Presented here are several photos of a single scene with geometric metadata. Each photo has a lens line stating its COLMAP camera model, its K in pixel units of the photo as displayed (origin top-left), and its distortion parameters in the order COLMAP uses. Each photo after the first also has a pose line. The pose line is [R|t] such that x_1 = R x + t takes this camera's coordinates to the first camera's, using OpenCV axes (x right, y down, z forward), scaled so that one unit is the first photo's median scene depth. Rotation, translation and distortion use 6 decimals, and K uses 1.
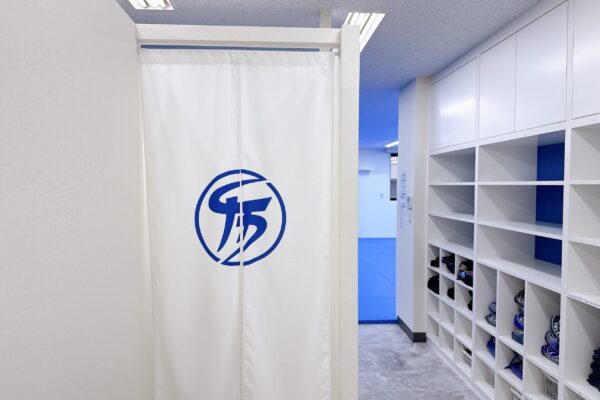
lens RADIAL K [[425.4, 0, 300.0], [0, 425.4, 200.0], [0, 0, 1]] dist [0.033728, -0.061323]
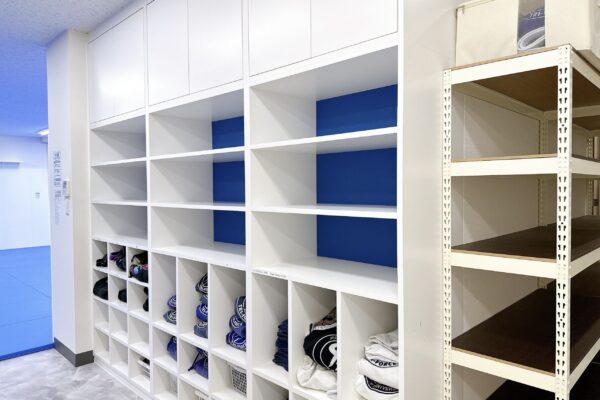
lens RADIAL K [[425.4, 0, 300.0], [0, 425.4, 200.0], [0, 0, 1]] dist [0.033728, -0.061323]
pose [[0.744297, -0.028679, 0.667233, 0.067626], [0.033472, 0.999424, 0.005619, 0.044103], [-0.667010, 0.018151, 0.744828, 0.164785]]
